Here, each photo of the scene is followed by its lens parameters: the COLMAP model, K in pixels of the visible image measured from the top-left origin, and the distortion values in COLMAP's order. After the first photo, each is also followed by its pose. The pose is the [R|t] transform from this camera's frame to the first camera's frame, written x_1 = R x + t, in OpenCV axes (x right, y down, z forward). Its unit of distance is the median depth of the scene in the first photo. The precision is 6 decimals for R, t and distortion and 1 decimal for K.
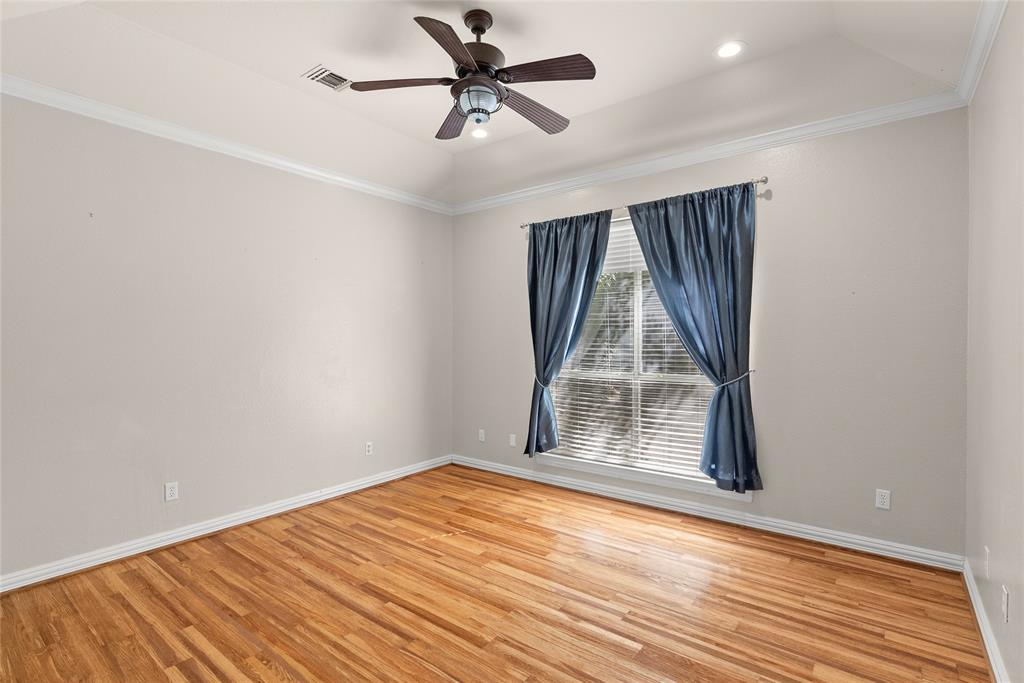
lens RADIAL K [[496.1, 0, 512.0], [0, 496.1, 341.5], [0, 0, 1]] dist [-0.000794, -0.000191]
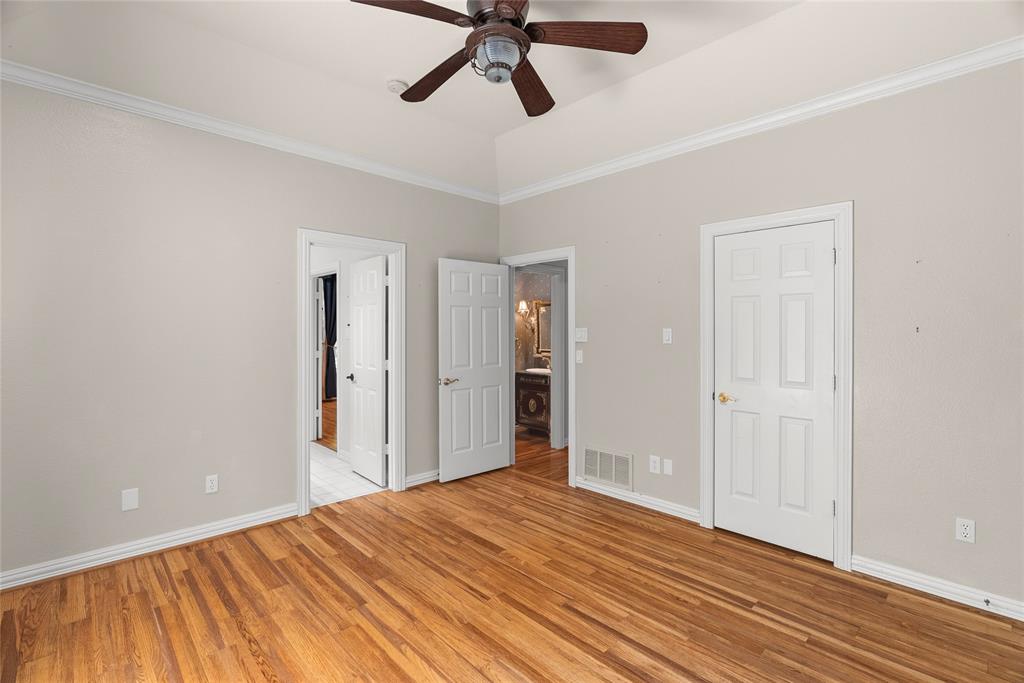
lens RADIAL K [[469.2, 0, 514.0], [0, 469.2, 334.4], [0, 0, 1]] dist [-0.010124, 0.000418]
pose [[-0.990207, -0.001669, 0.139599, -0.232992], [0.000768, 0.999848, 0.017396, -0.021386], [-0.139607, 0.017333, -0.990055, 2.019694]]
